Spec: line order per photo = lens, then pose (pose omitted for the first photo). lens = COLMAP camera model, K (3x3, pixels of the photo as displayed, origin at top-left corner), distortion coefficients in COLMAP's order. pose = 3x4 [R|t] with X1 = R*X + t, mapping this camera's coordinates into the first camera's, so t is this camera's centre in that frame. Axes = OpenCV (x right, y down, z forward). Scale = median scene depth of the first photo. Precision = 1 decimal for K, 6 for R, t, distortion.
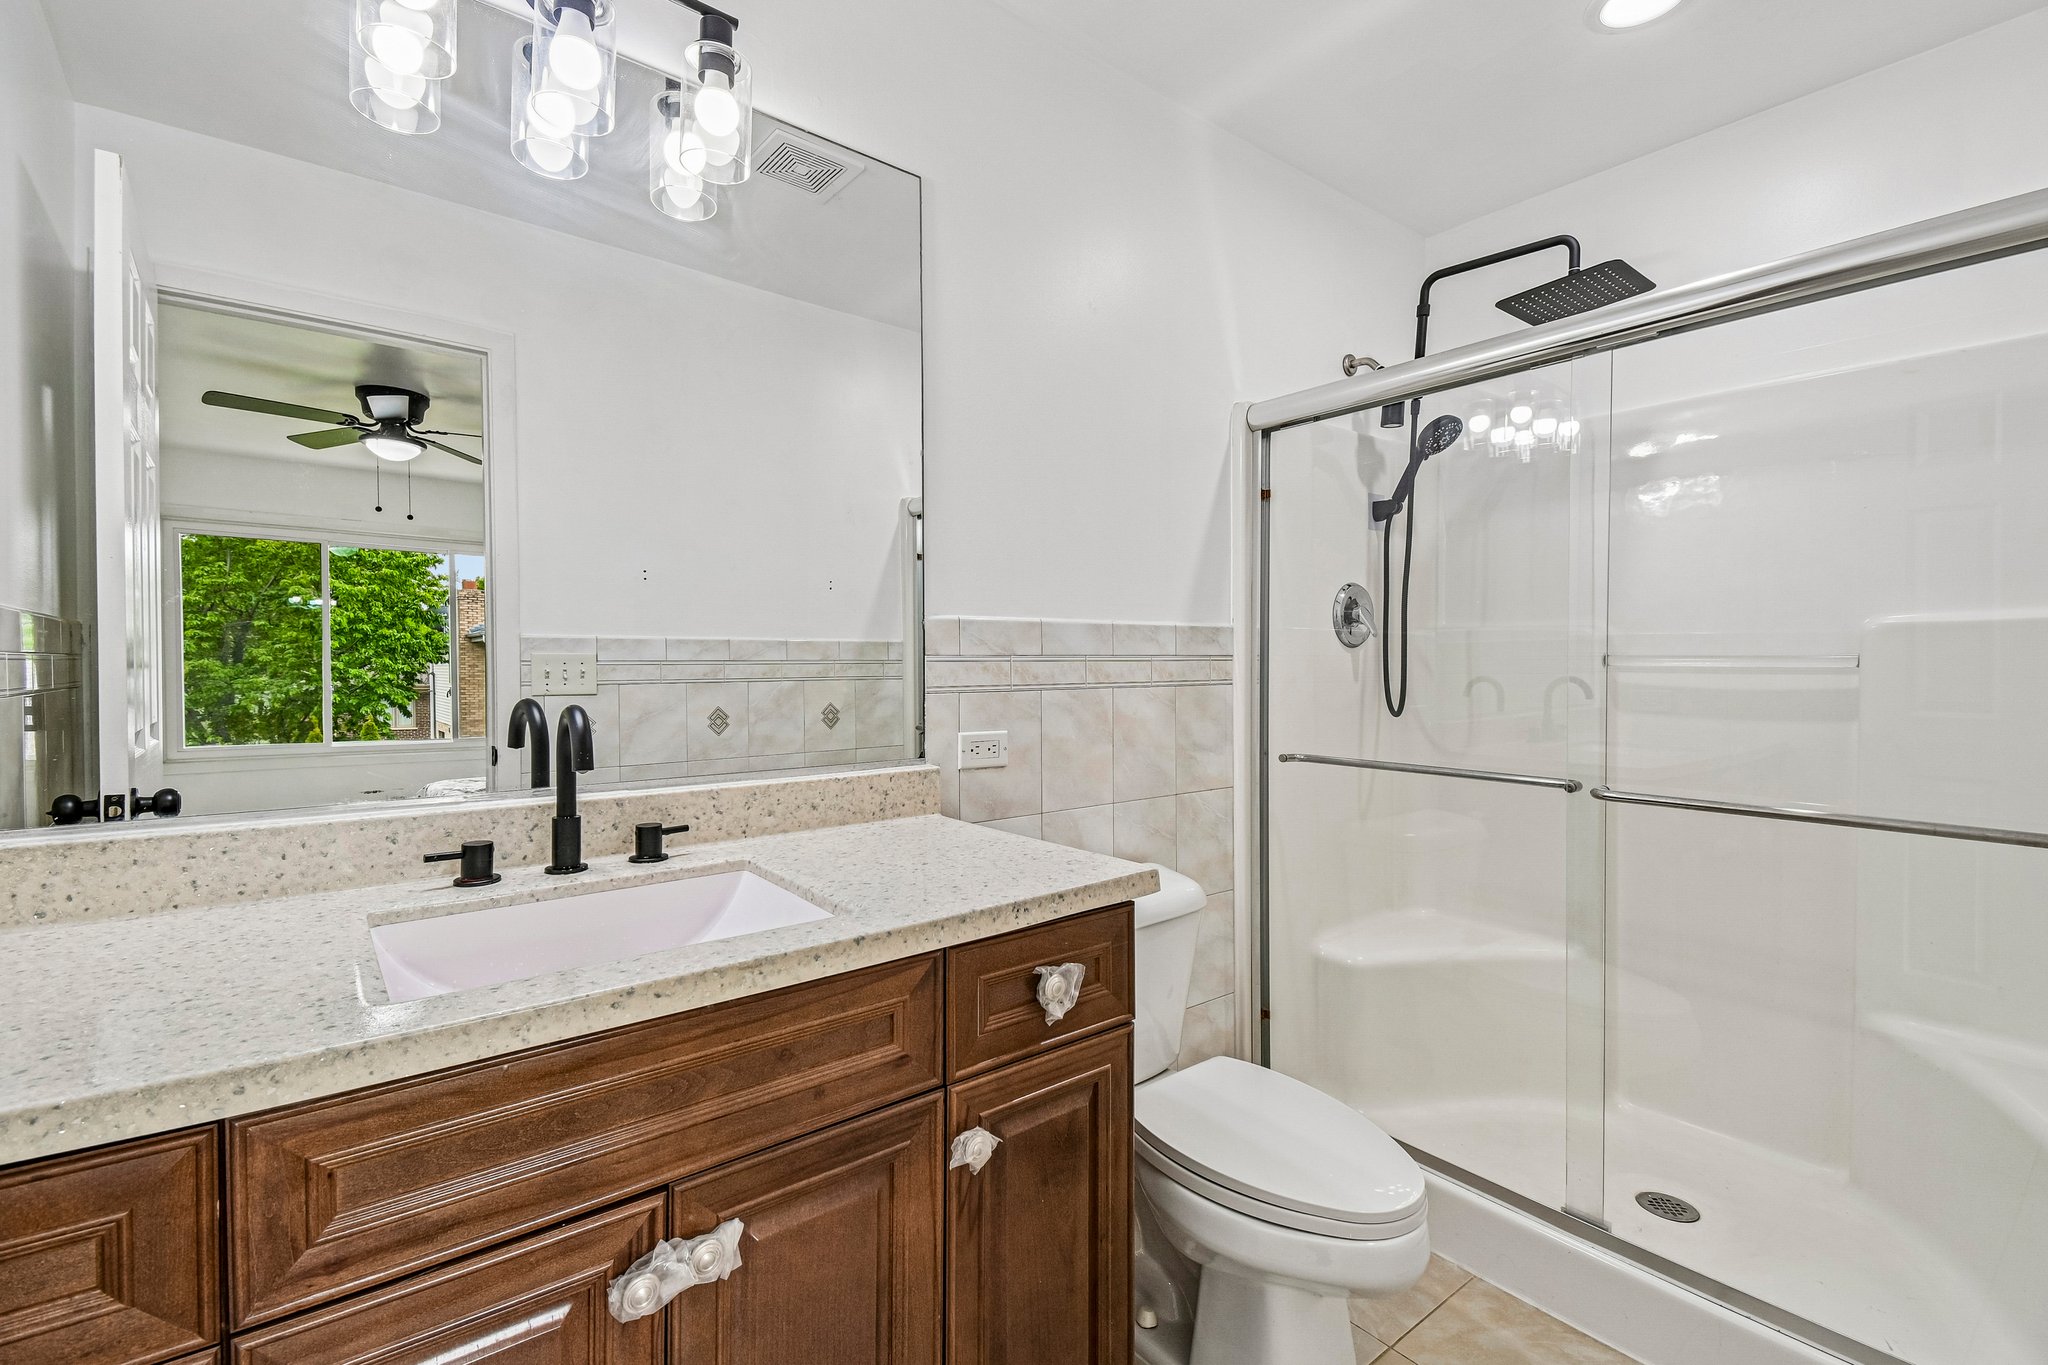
lens RADIAL K [[910.6, 0, 1014.5], [0, 910.6, 663.1], [0, 0, 1]] dist [0.022624, -0.010004]
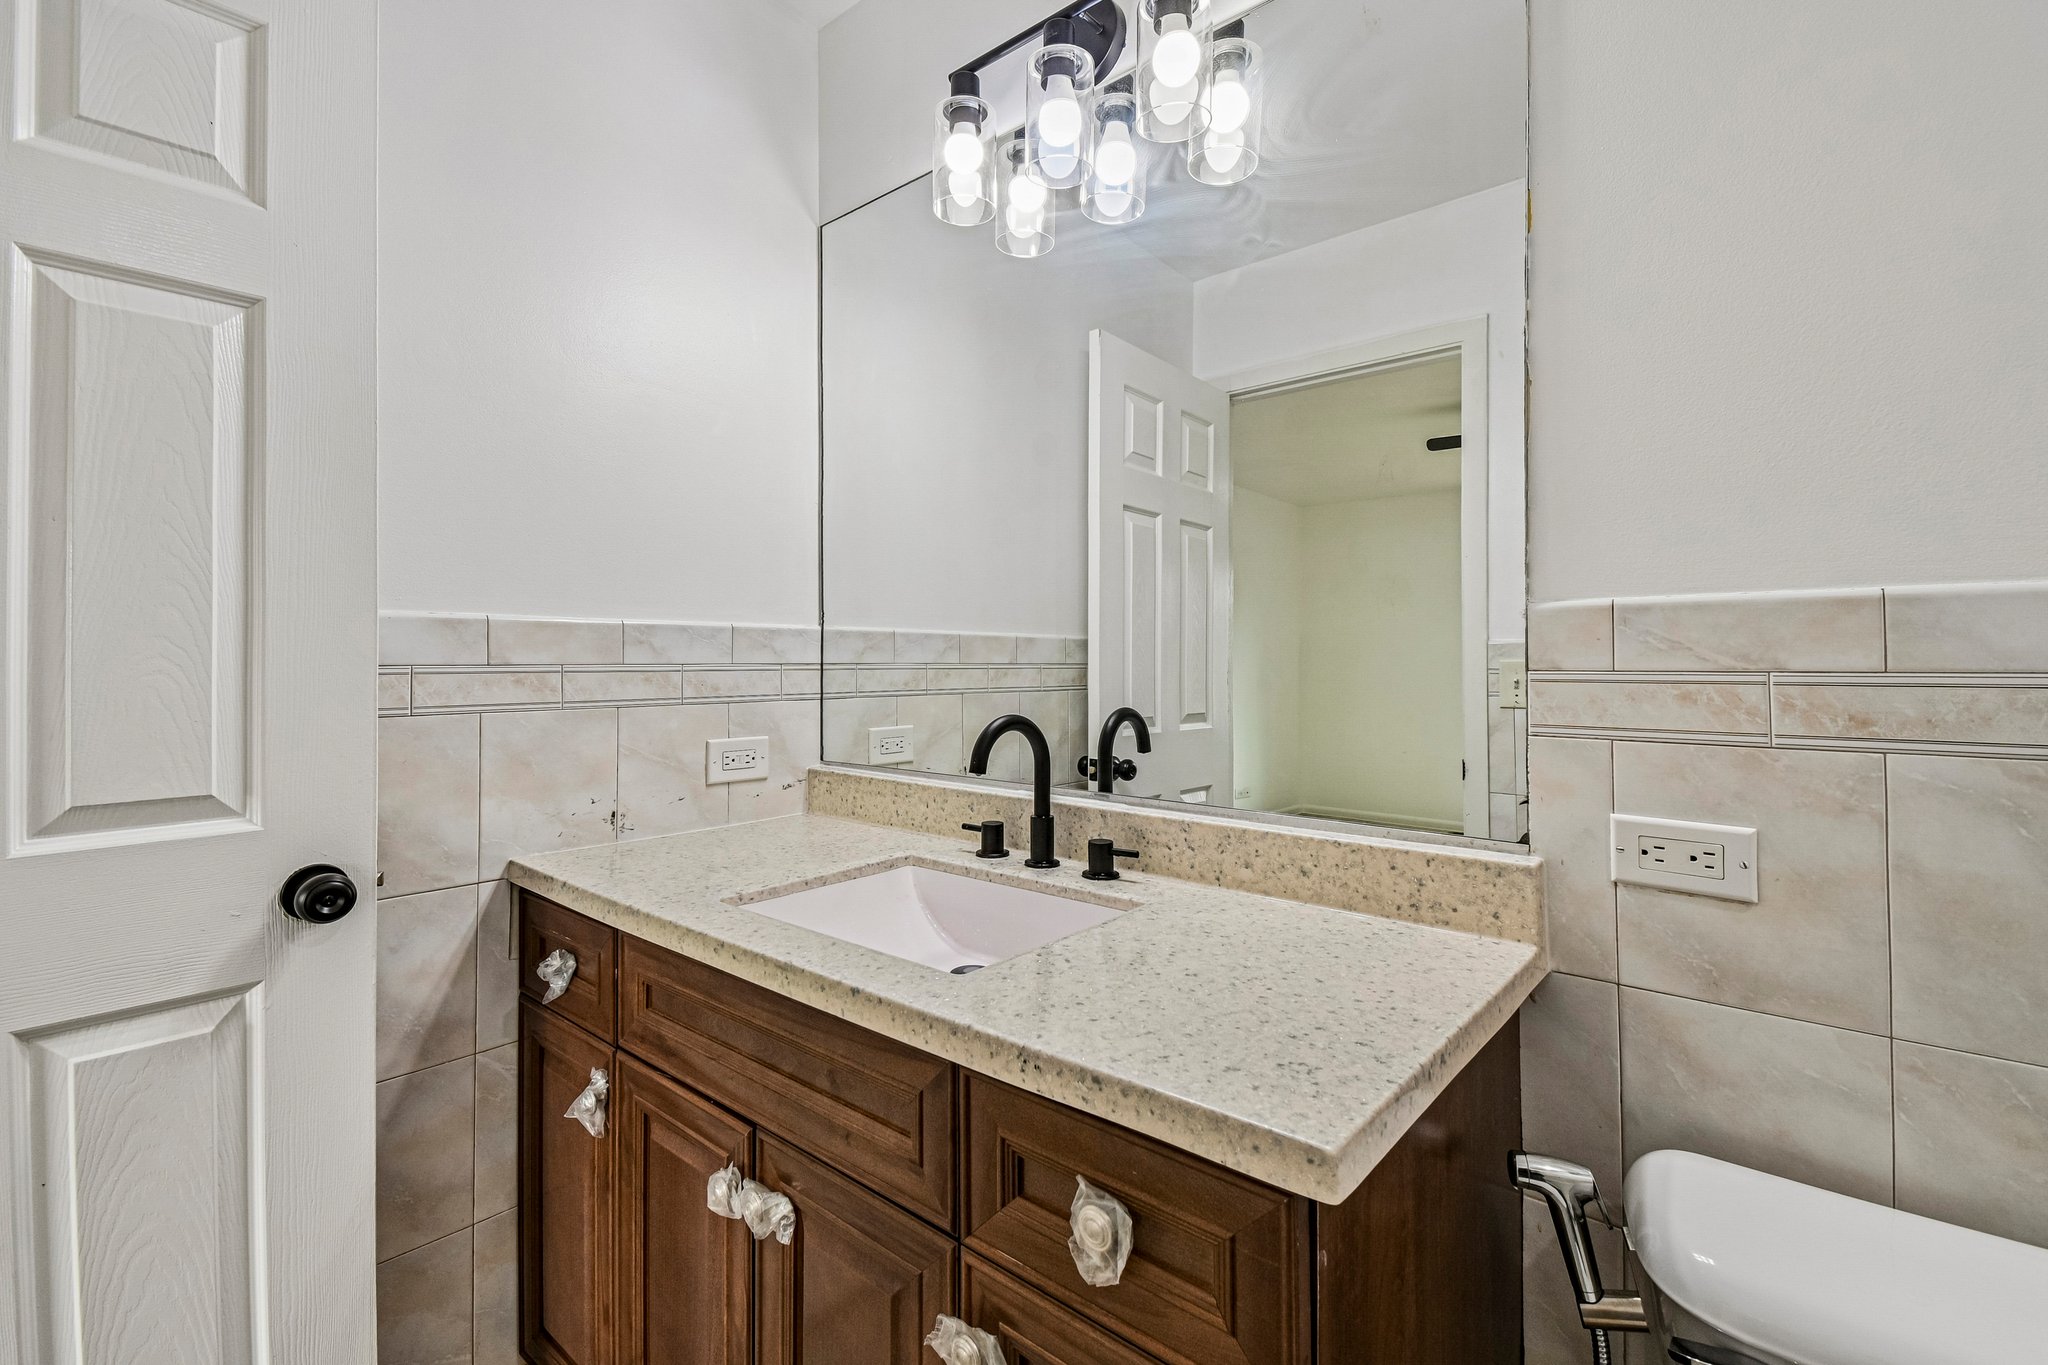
lens RADIAL K [[910.6, 0, 1017.2], [0, 910.6, 682.0], [0, 0, 1]] dist [0.022624, -0.010004]
pose [[0.201951, 0.023475, -0.979114, 0.512482], [-0.010148, 0.999709, 0.021875, -0.013279], [0.979343, 0.005518, 0.202131, 0.687394]]
